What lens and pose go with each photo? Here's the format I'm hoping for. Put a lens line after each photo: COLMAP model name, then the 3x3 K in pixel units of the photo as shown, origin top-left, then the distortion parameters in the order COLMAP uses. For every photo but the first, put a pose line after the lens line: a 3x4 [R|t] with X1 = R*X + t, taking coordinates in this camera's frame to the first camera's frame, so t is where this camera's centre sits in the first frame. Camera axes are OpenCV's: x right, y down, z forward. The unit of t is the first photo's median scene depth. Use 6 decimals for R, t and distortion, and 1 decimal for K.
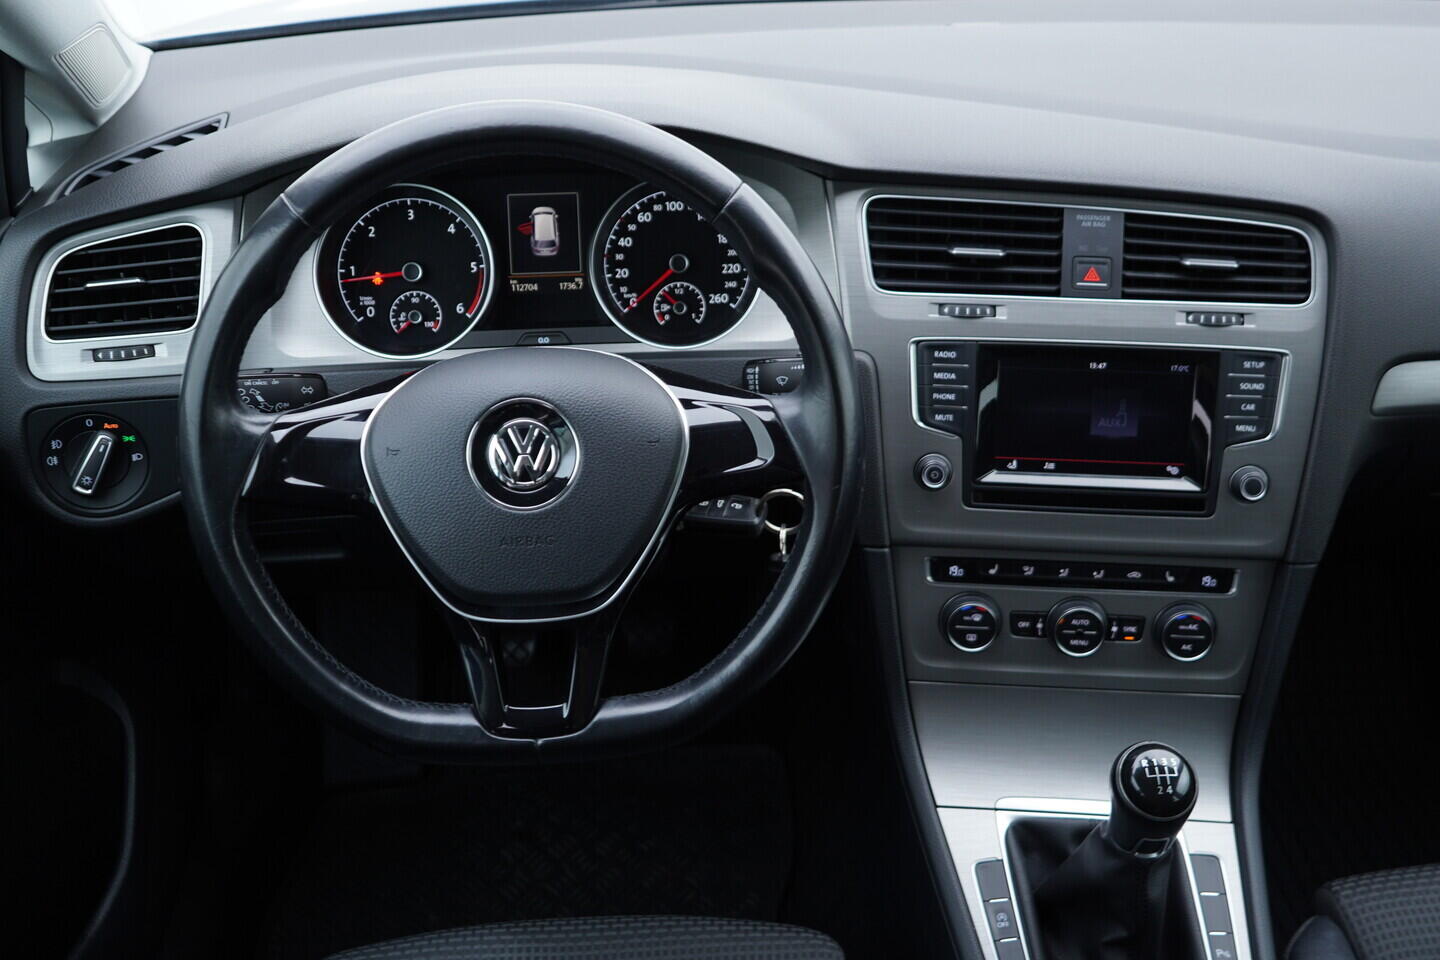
lens RADIAL K [[1469.6, 0, 728.0], [0, 1469.6, 484.6], [0, 0, 1]] dist [0.009034, 0.000000]
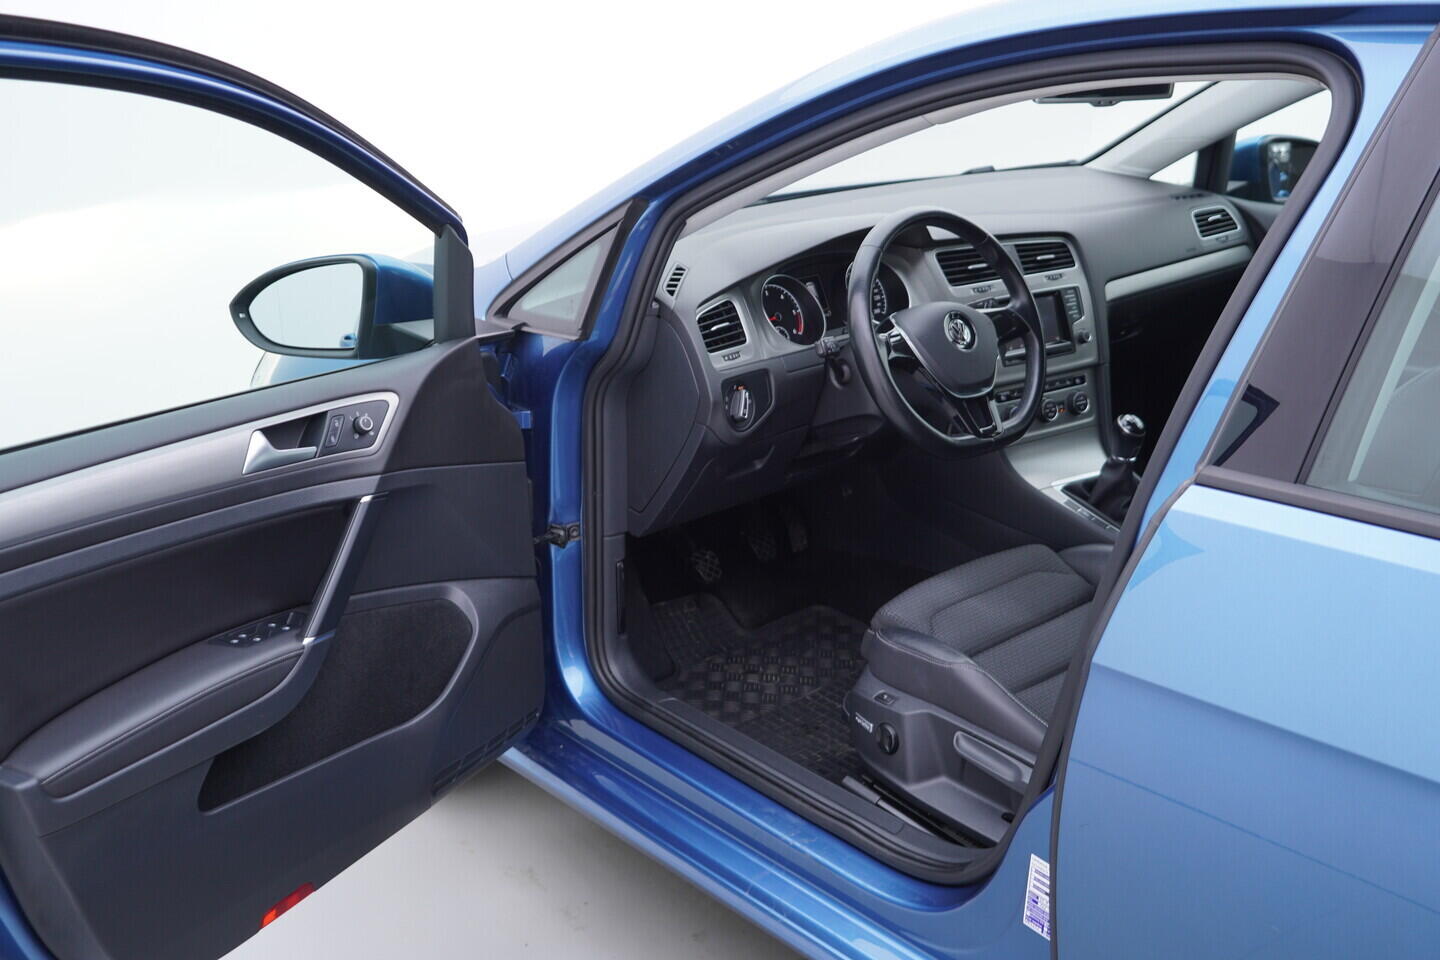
lens RADIAL K [[1469.6, 0, 721.0], [0, 1469.6, 476.7], [0, 0, 1]] dist [0.009034, 0.000000]
pose [[0.791480, -0.211264, 0.573522, -1.654213], [0.330191, 0.937441, -0.110358, 0.300924], [-0.514328, 0.276718, 0.811723, -0.677140]]
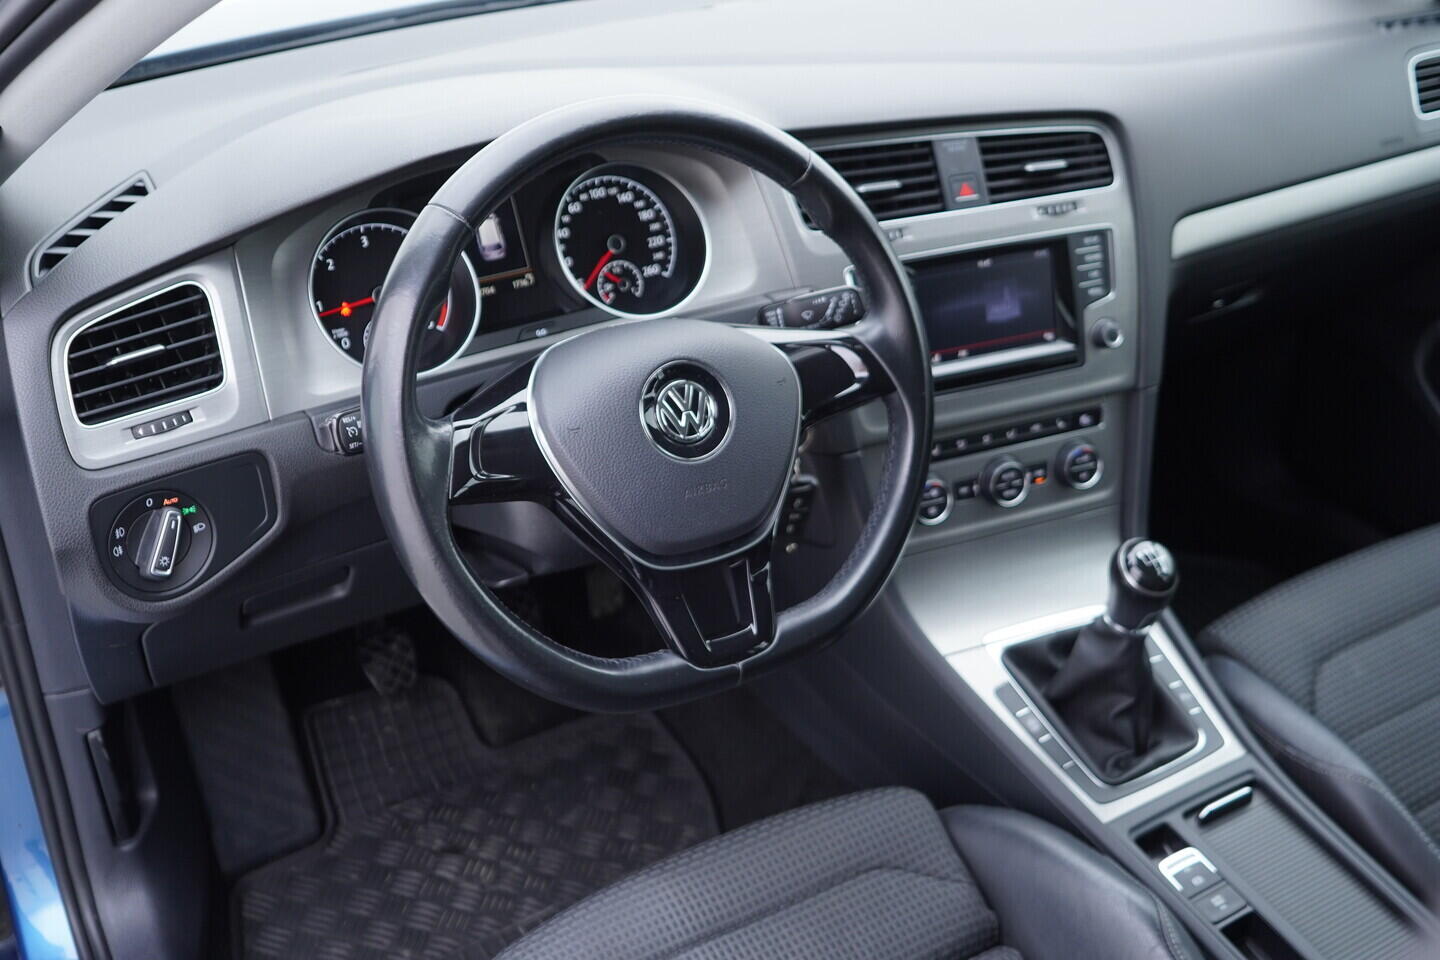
lens RADIAL K [[1469.6, 0, 722.2], [0, 1469.6, 484.0], [0, 0, 1]] dist [0.009034, 0.000000]
pose [[0.891168, -0.233038, 0.389248, -0.455653], [0.235575, 0.970950, 0.041955, -0.005966], [-0.387717, 0.054308, 0.920177, -0.020729]]
